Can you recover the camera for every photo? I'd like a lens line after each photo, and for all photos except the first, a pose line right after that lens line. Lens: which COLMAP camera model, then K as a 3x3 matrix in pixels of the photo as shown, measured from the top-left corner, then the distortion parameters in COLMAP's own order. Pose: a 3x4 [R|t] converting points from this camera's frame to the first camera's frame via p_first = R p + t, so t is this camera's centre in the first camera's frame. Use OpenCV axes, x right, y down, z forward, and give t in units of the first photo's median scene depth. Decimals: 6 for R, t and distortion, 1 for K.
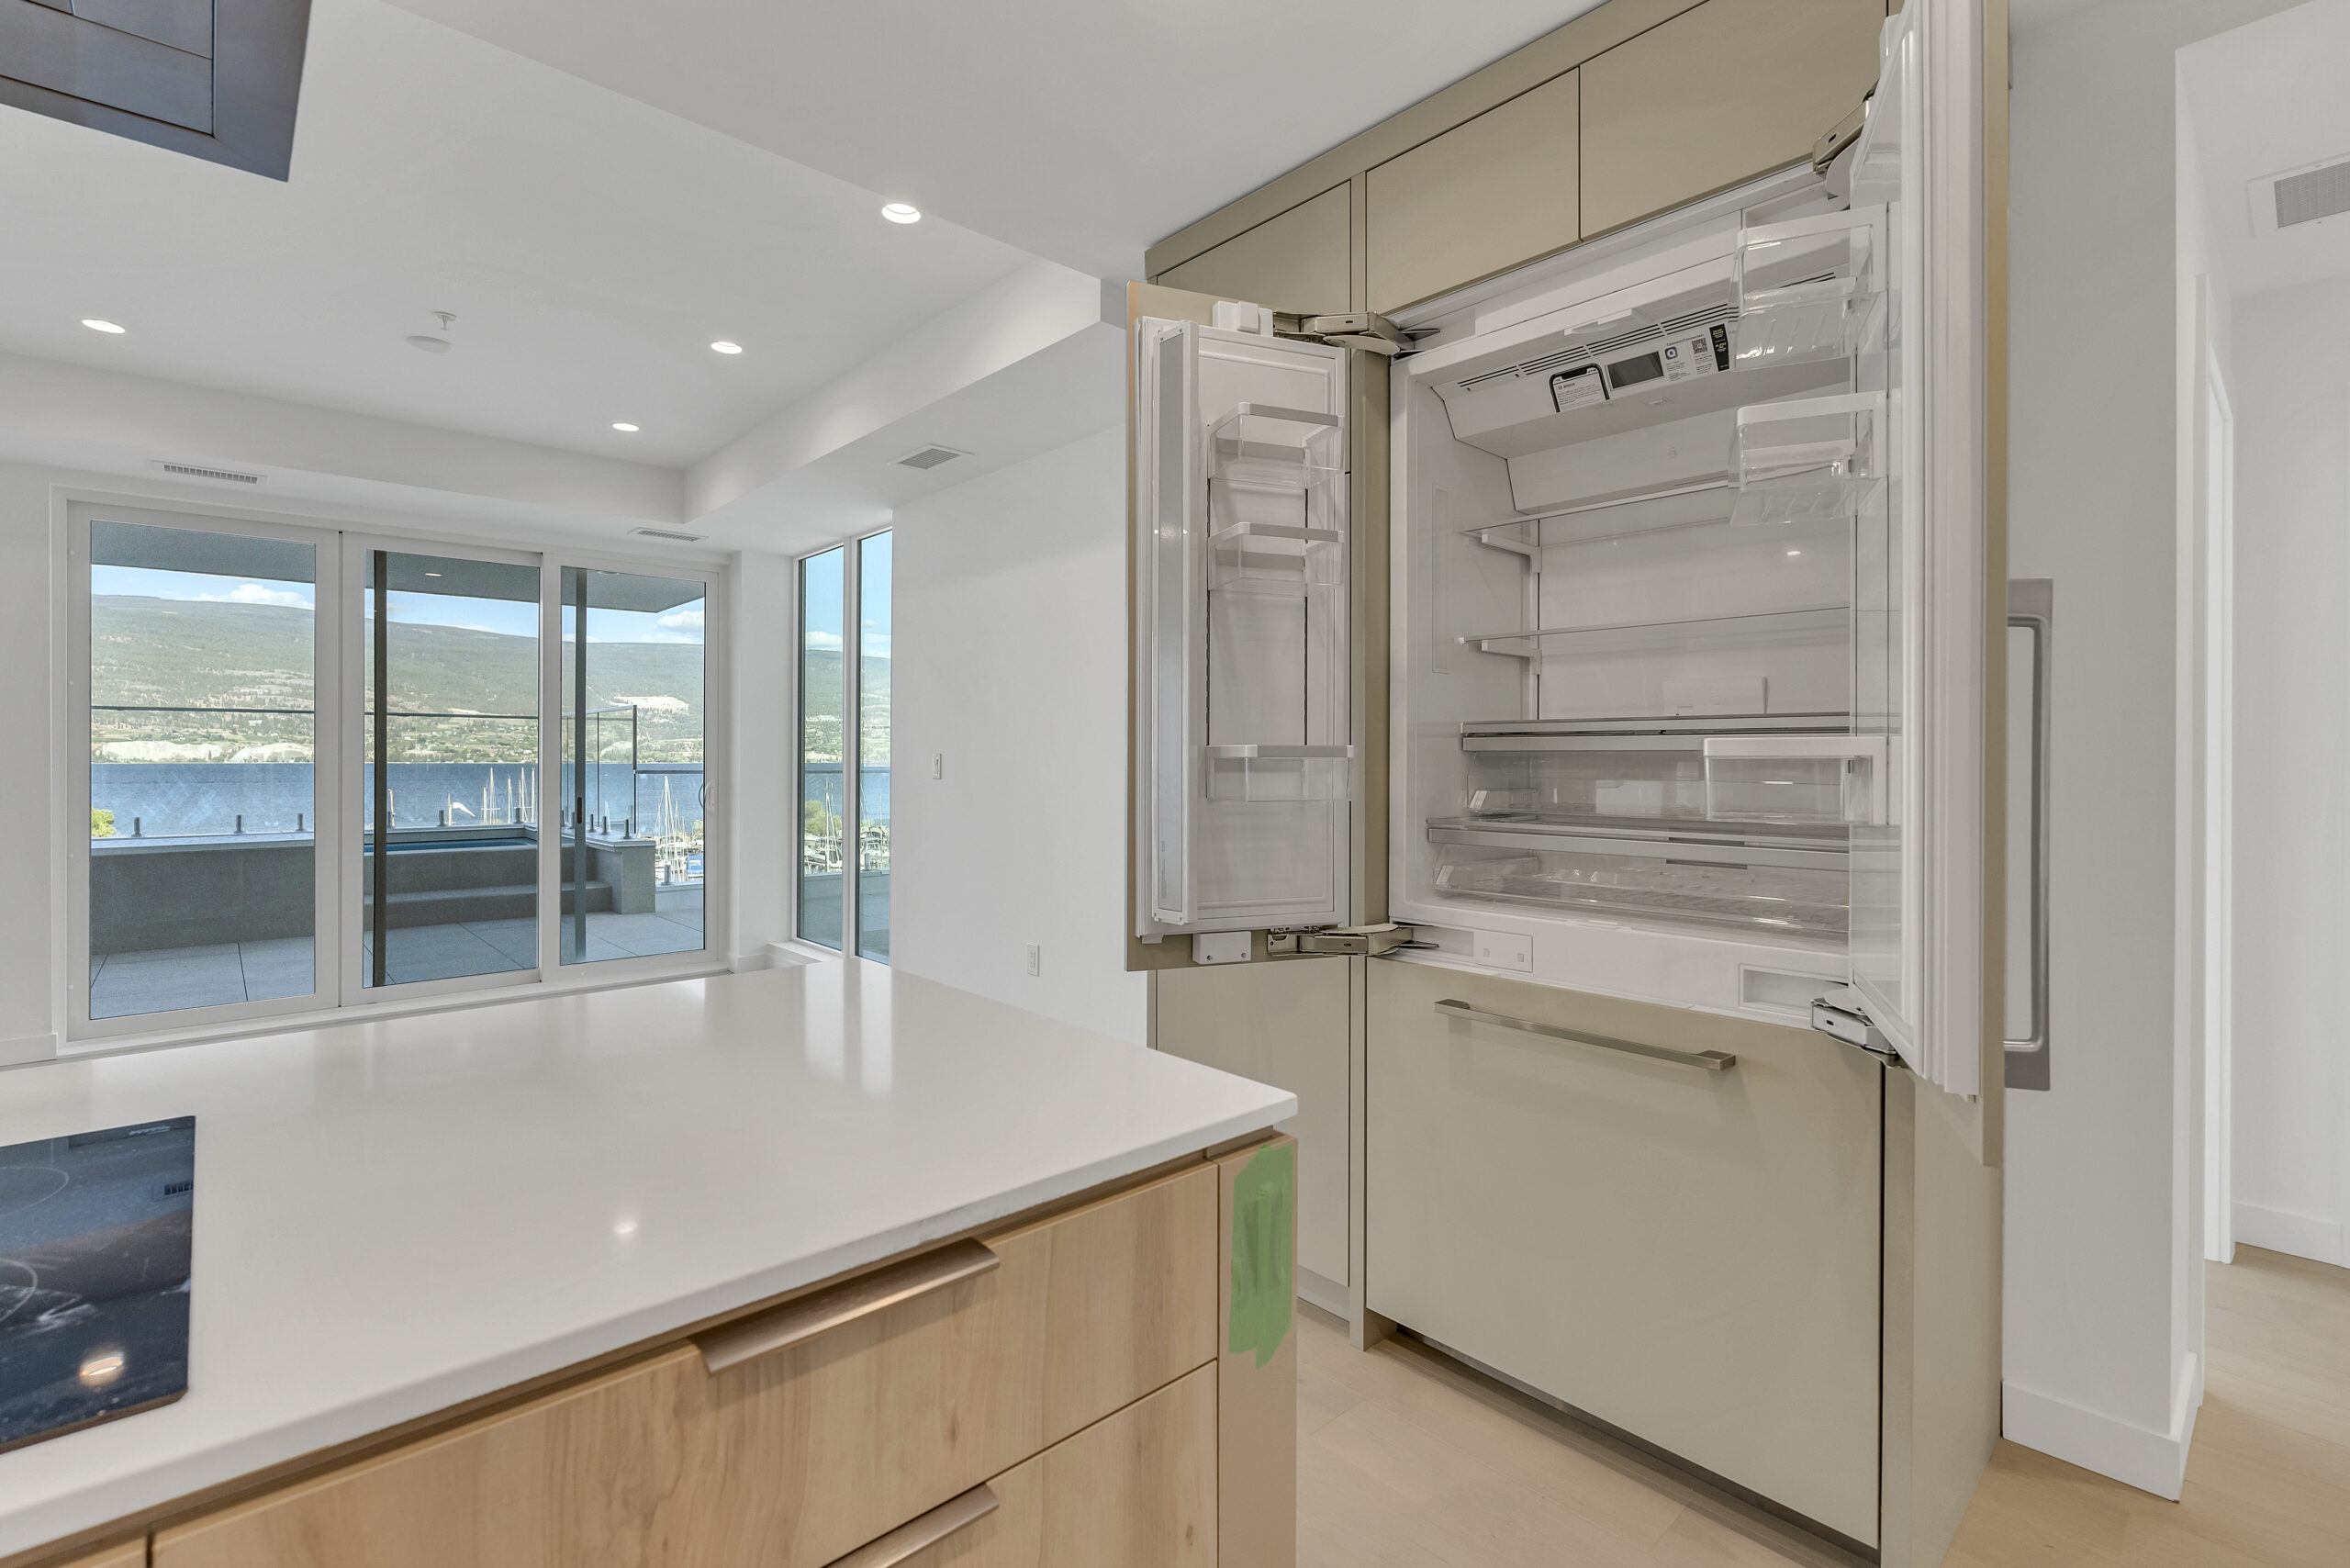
lens RADIAL K [[1063.0, 0, 1175.1], [0, 1063.0, 752.6], [0, 0, 1]] dist [-0.003595, 0.000228]
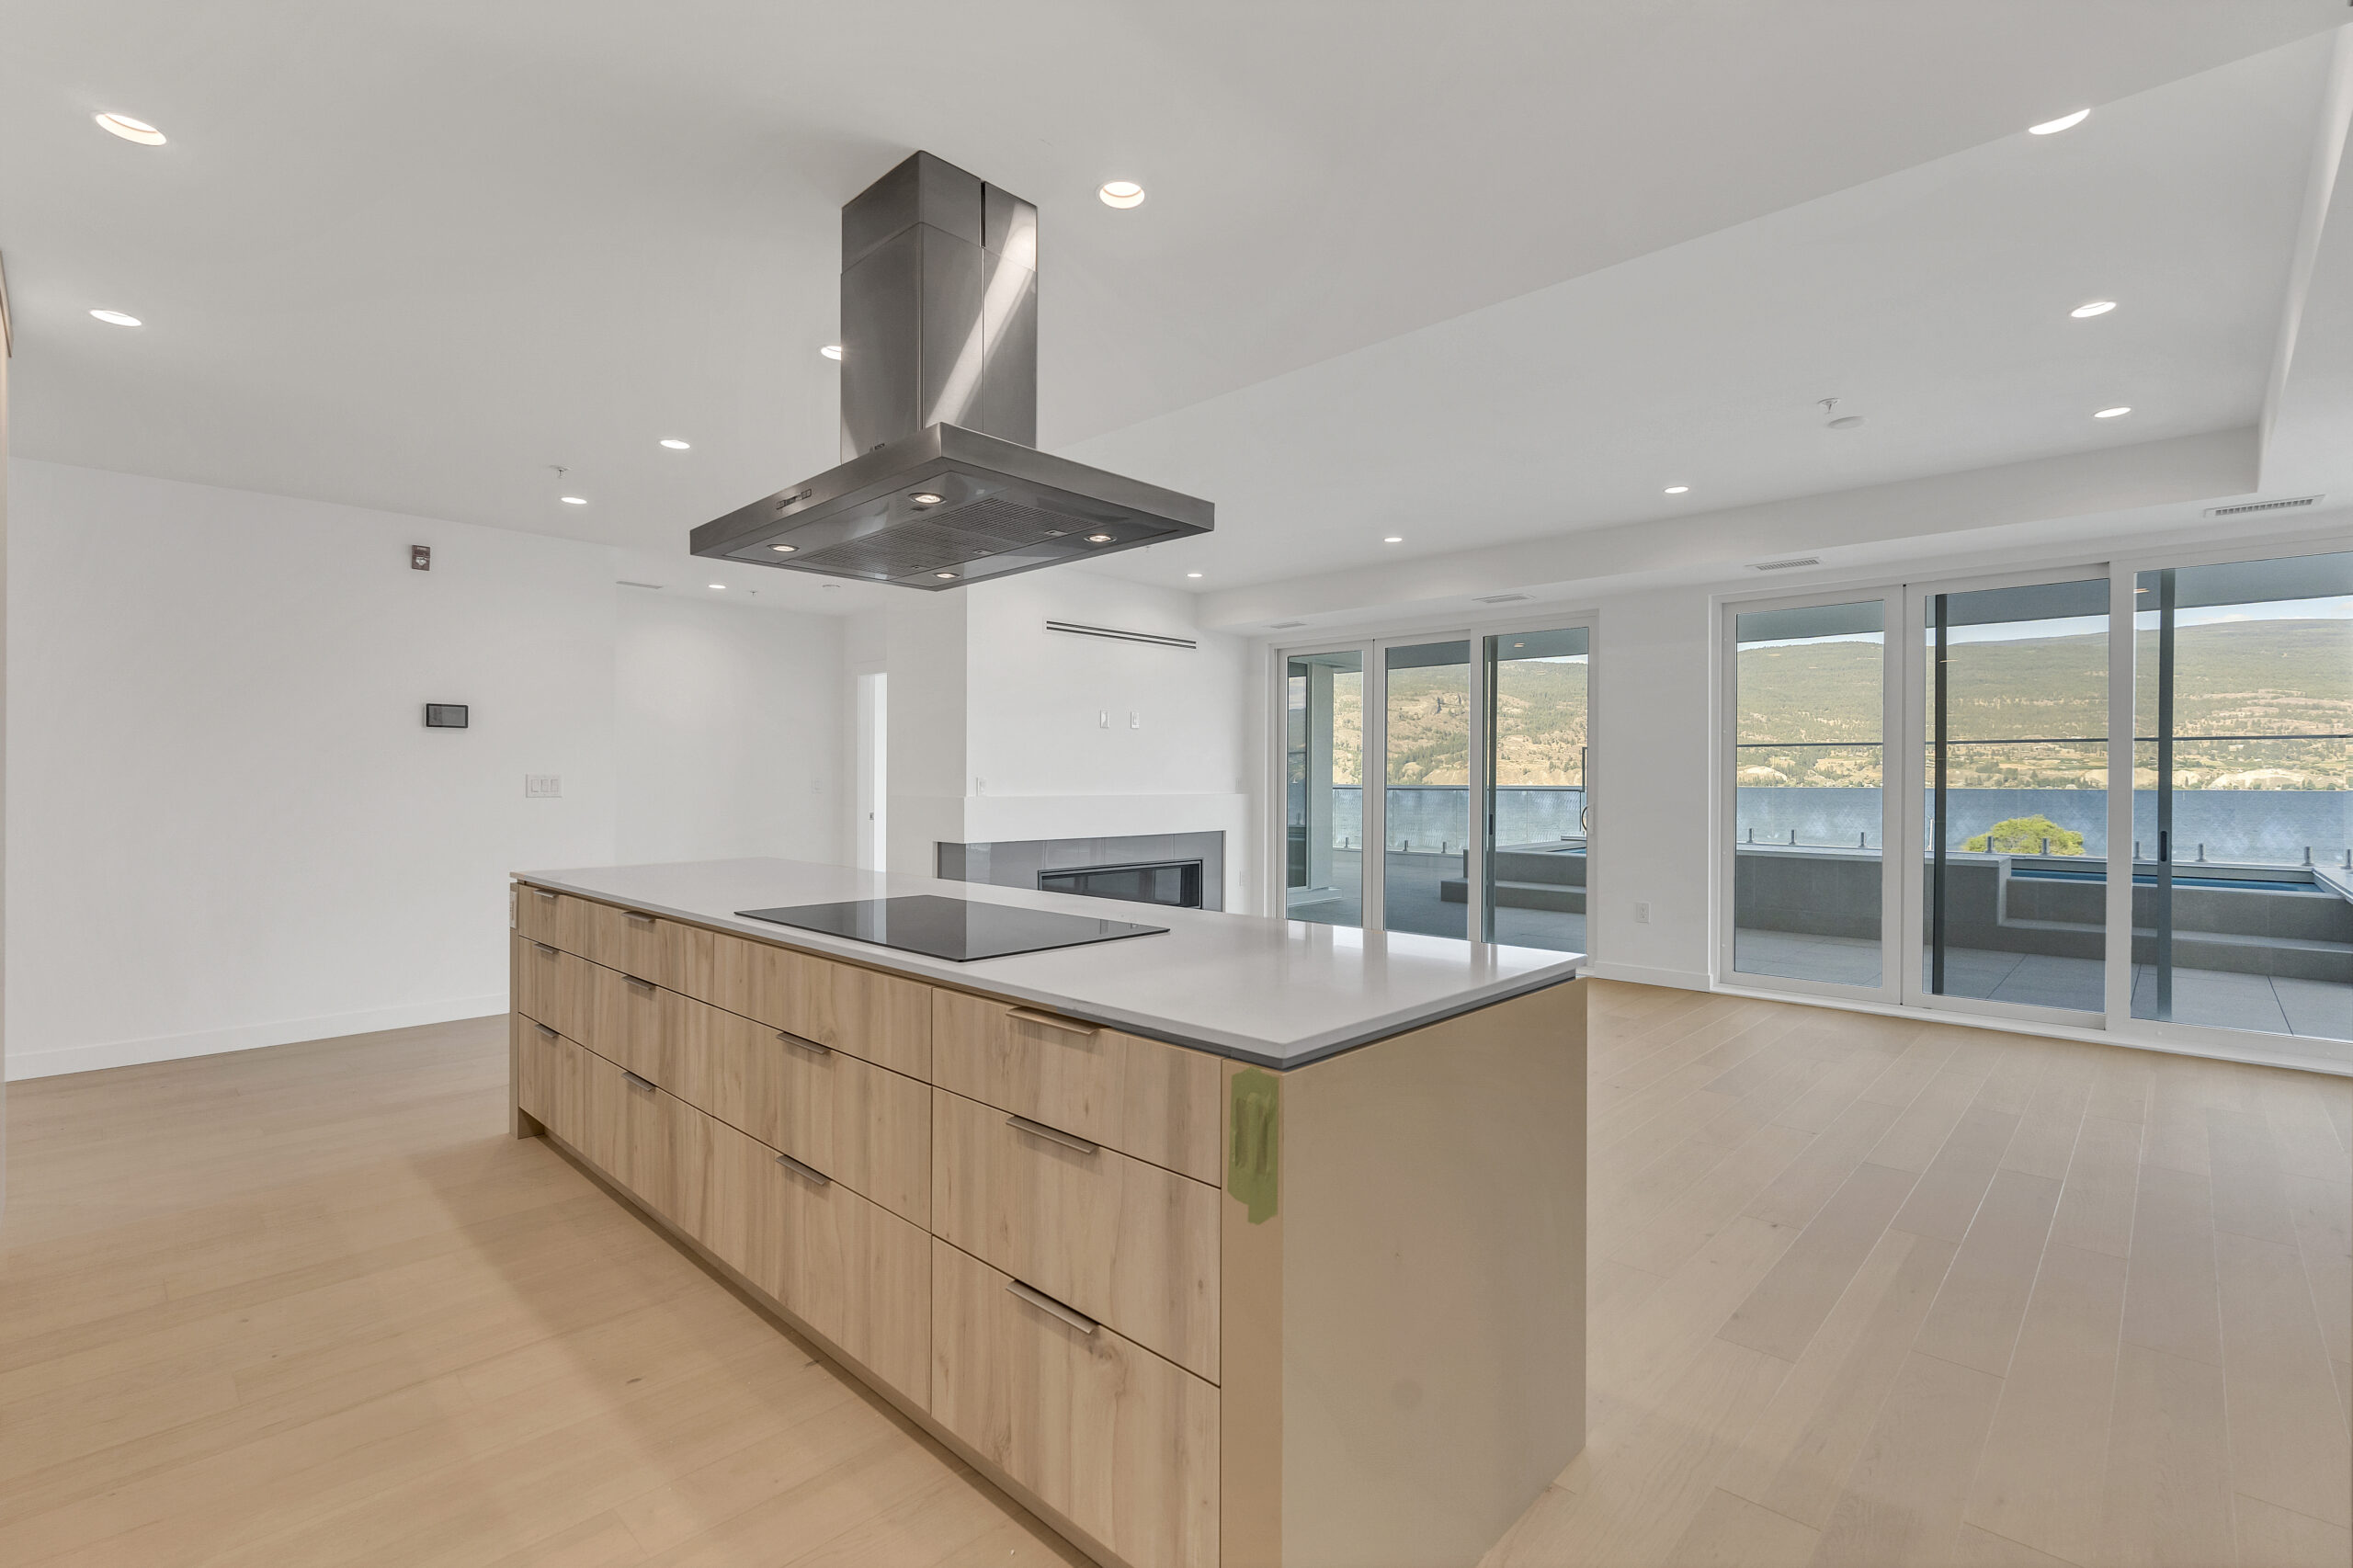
lens RADIAL K [[1064.3, 0, 1188.2], [0, 1064.3, 775.7], [0, 0, 1]] dist [-0.003595, 0.000228]
pose [[0.075014, -0.005215, -0.997169, 0.231616], [0.001585, 0.999986, -0.005110, 0.000863], [0.997181, -0.001197, 0.075021, 0.159876]]
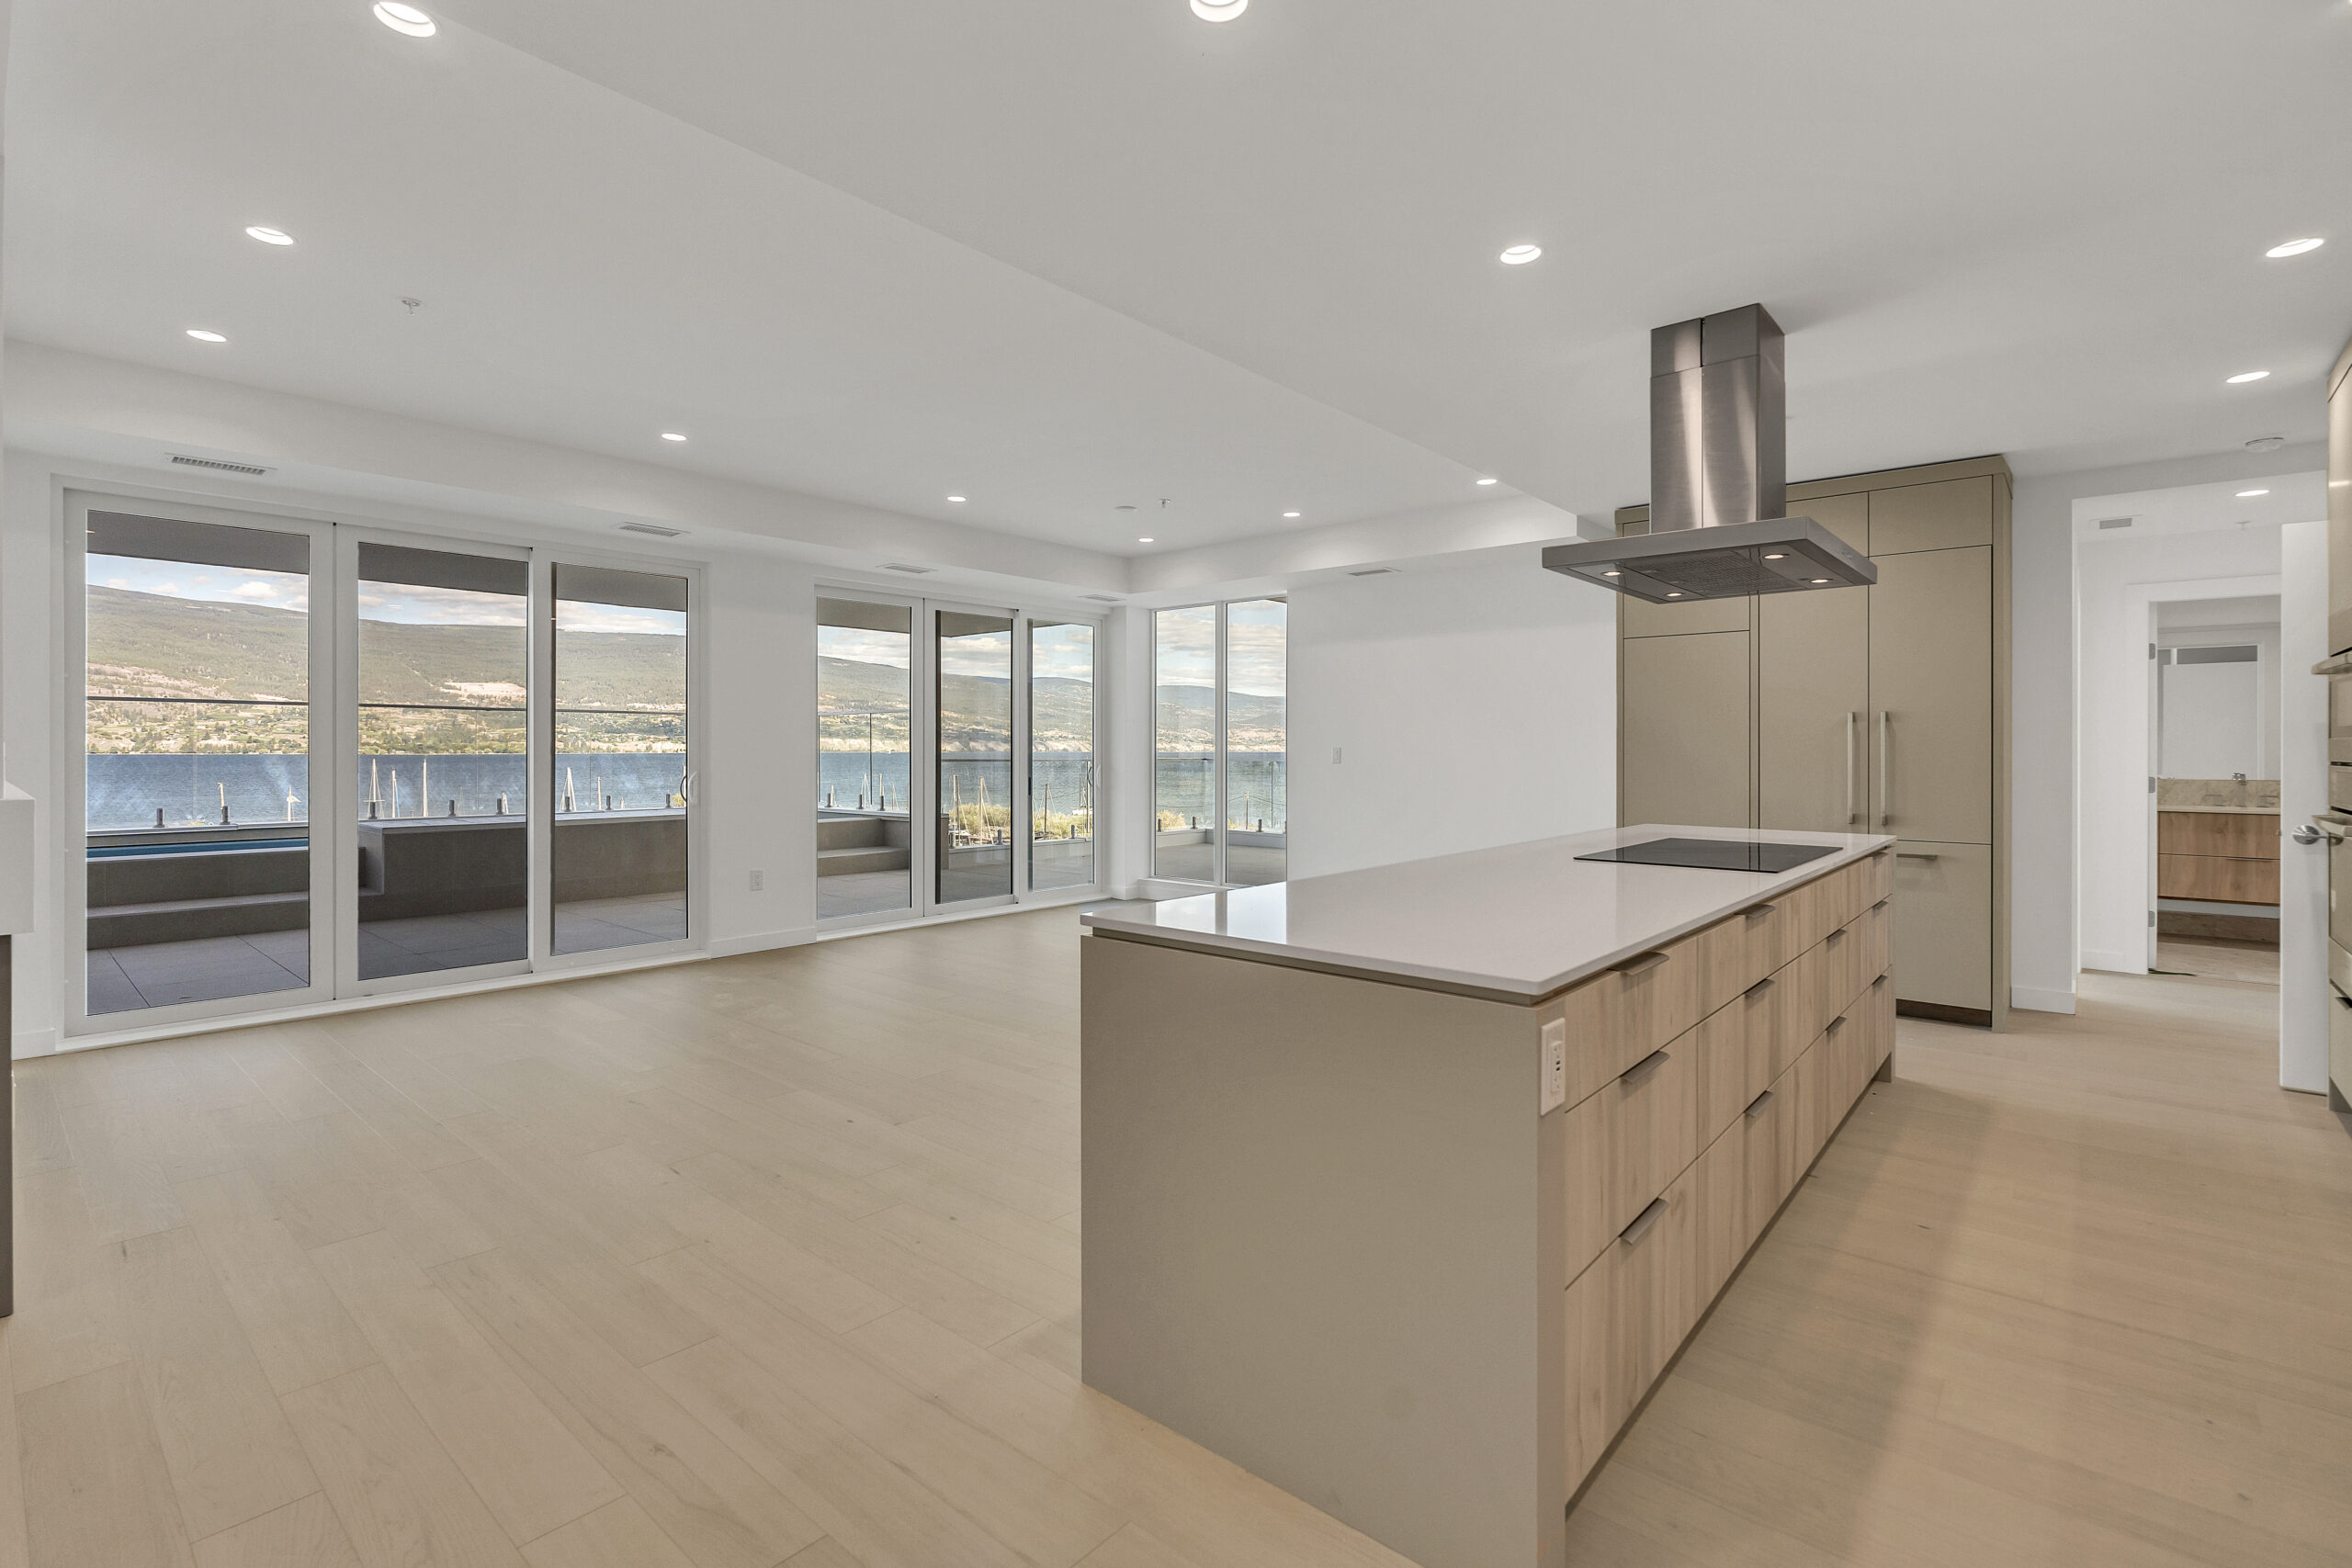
lens RADIAL K [[1063.8, 0, 1175.4], [0, 1063.8, 753.7], [0, 0, 1]] dist [-0.003595, 0.000228]
pose [[0.993221, -0.001560, 0.116229, -0.103810], [0.000351, 0.999946, 0.010420, -0.000669], [-0.116239, -0.010309, 0.993168, -0.086697]]
